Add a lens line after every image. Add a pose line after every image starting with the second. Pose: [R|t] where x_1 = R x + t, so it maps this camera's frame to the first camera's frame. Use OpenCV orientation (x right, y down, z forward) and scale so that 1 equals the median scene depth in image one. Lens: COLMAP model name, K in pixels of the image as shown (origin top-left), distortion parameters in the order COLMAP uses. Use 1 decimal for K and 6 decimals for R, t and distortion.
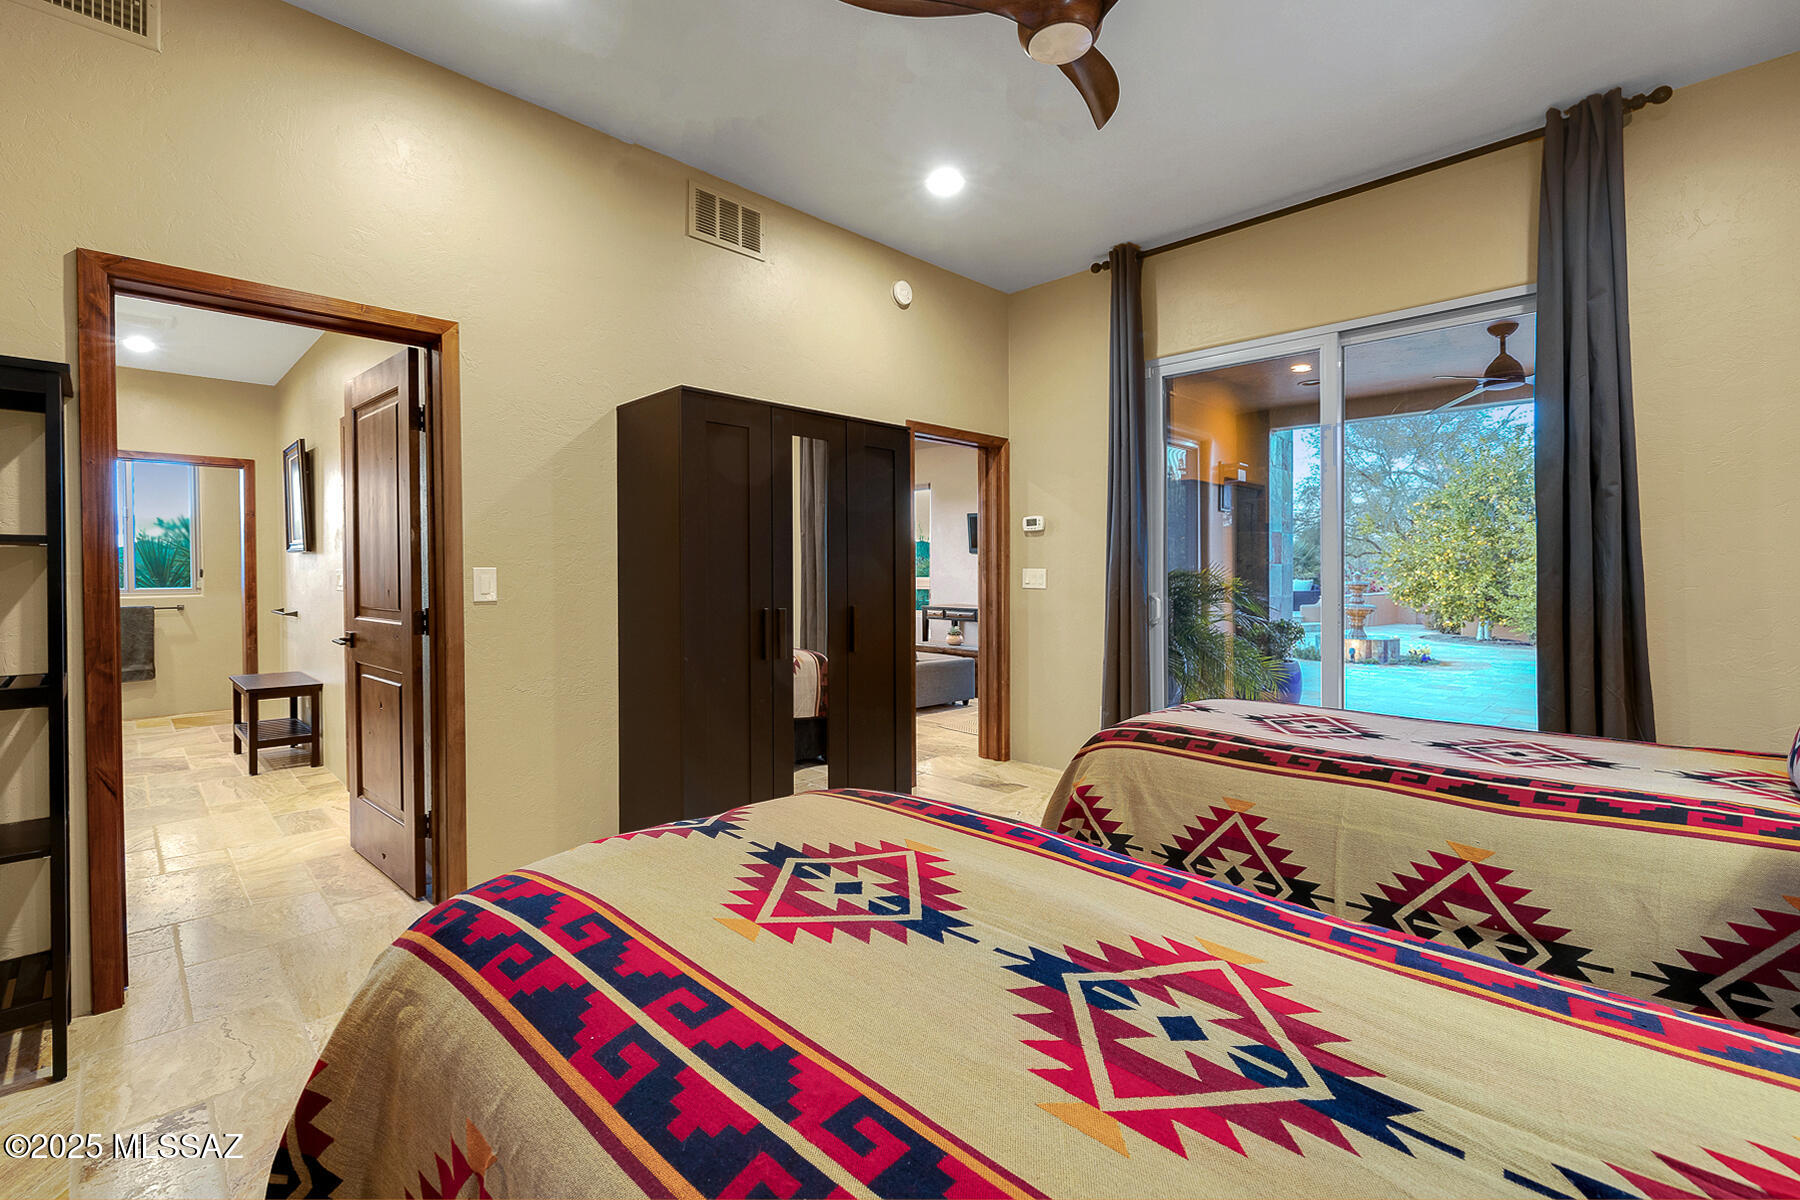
lens RADIAL K [[779.1, 0, 897.5], [0, 779.1, 588.3], [0, 0, 1]] dist [-0.007634, -0.000091]
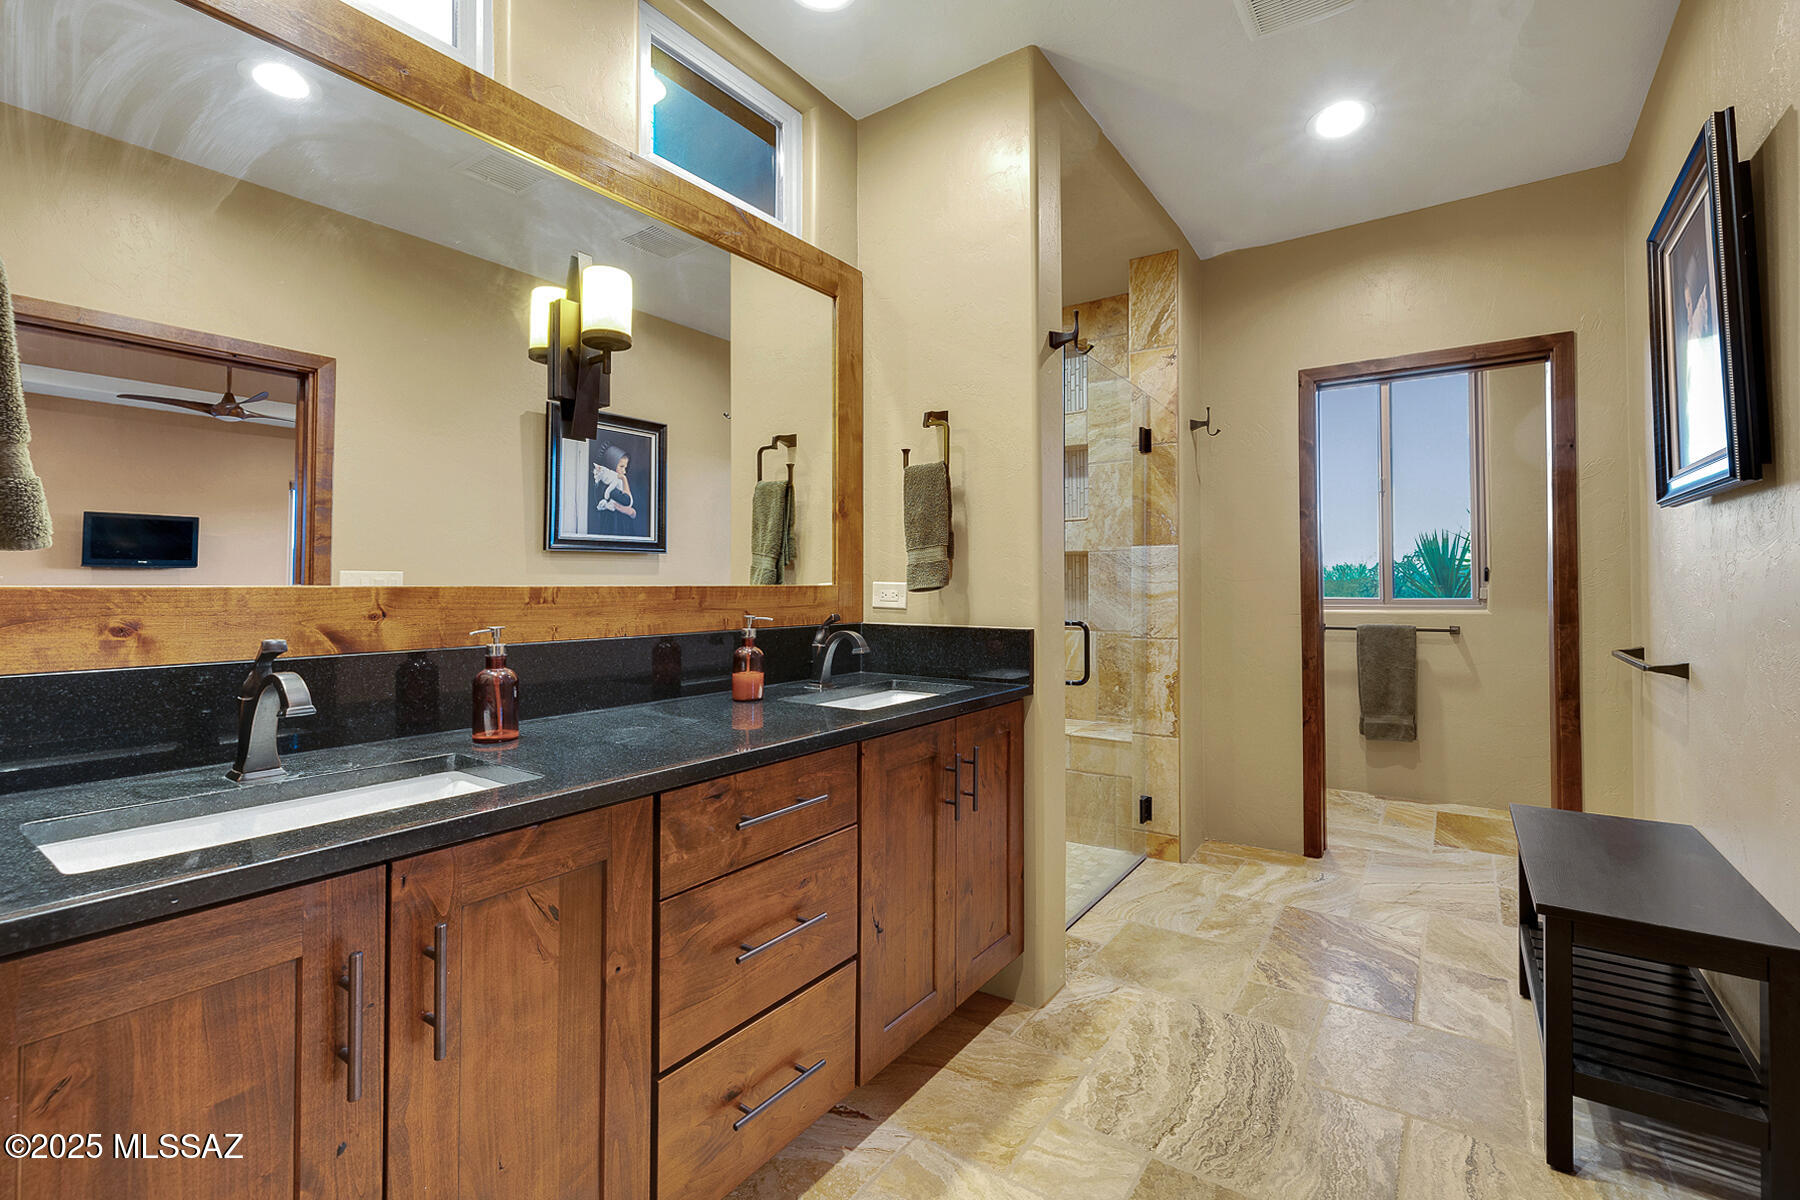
lens RADIAL K [[779.1, 0, 897.7], [0, 779.1, 587.4], [0, 0, 1]] dist [-0.007634, -0.000091]
pose [[0.154367, -0.007480, -0.987985, -0.396864], [-0.007837, 0.999931, -0.008795, -0.000960], [0.987982, 0.009101, 0.154298, 0.483123]]
